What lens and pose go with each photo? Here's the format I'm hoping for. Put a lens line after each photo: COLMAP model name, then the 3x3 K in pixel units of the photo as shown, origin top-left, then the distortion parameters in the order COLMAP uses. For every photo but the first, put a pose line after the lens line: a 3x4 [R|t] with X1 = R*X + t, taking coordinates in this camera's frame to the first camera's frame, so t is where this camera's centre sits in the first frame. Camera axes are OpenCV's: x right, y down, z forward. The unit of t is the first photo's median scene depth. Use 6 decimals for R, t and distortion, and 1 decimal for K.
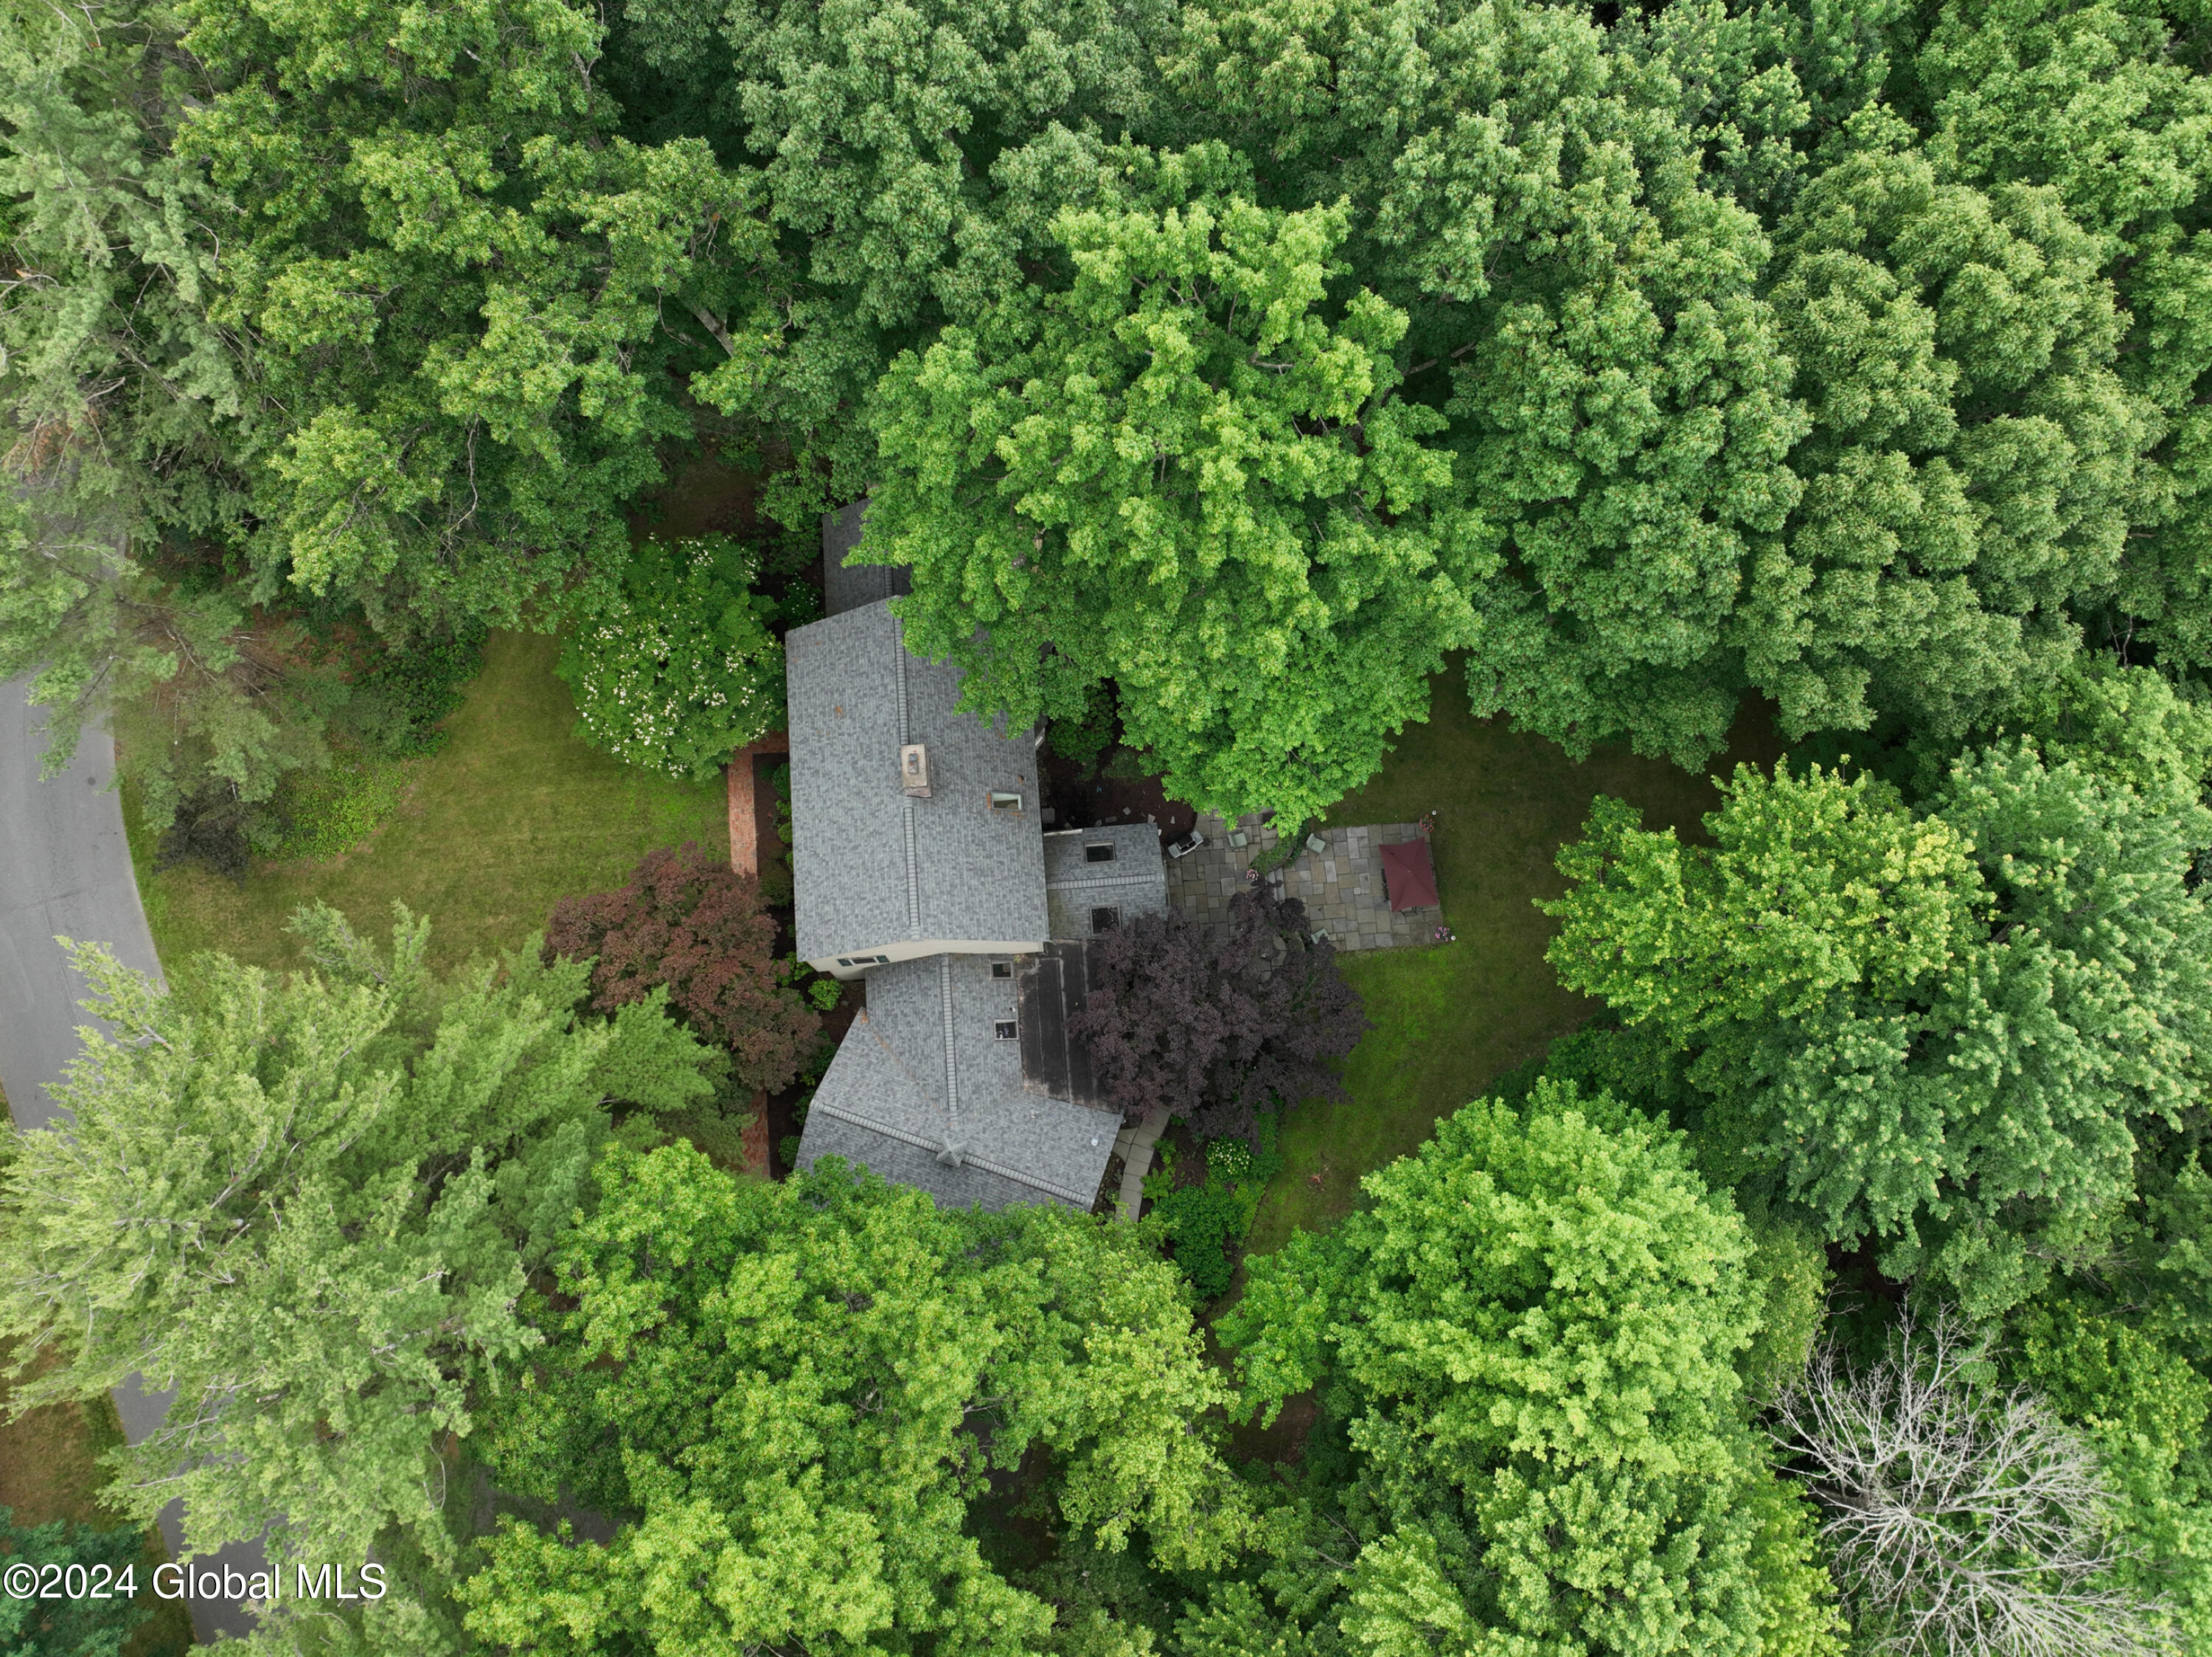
lens RADIAL K [[1683.2, 0, 1114.5], [0, 1683.2, 824.7], [0, 0, 1]] dist [0.000030, 0.003366]
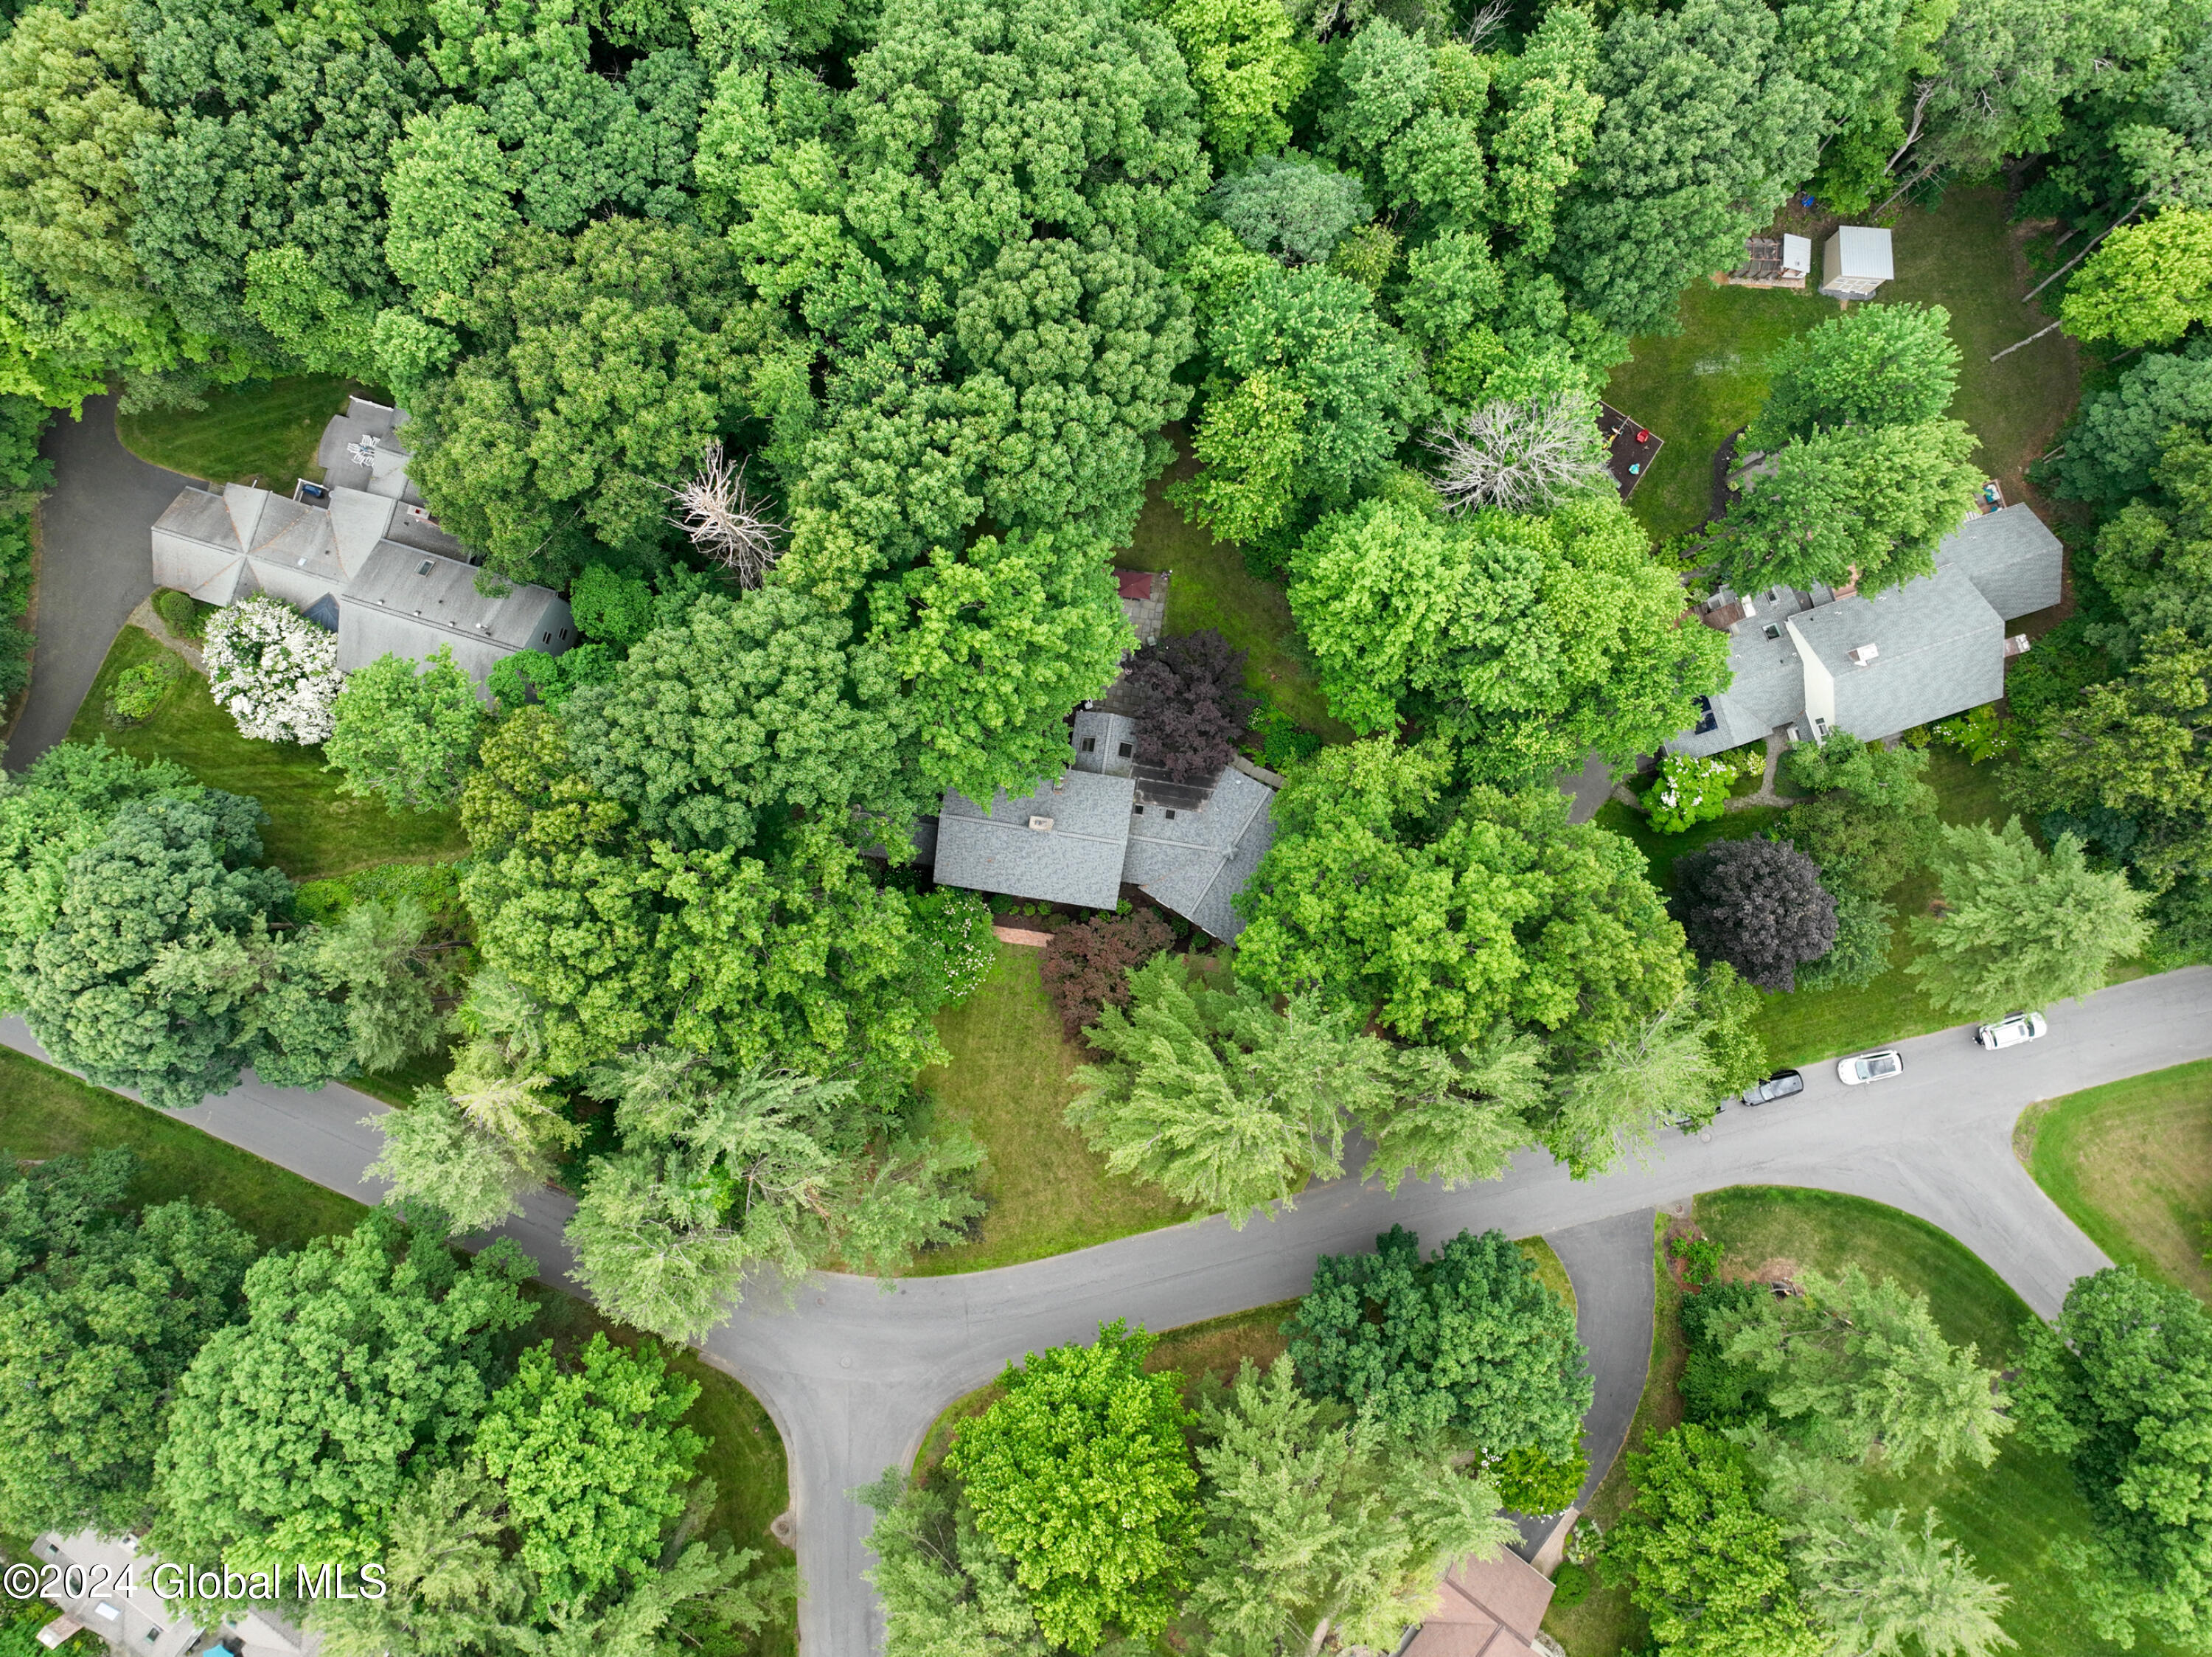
lens RADIAL K [[1566.9, 0, 1106.0], [0, 1566.9, 828.5], [0, 0, 1]] dist [-0.001434, 0.000311]
pose [[0.235696, -0.971248, 0.033546, -0.236863], [0.943915, 0.237003, 0.229901, -0.529824], [-0.231241, -0.022523, 0.972636, -1.079768]]
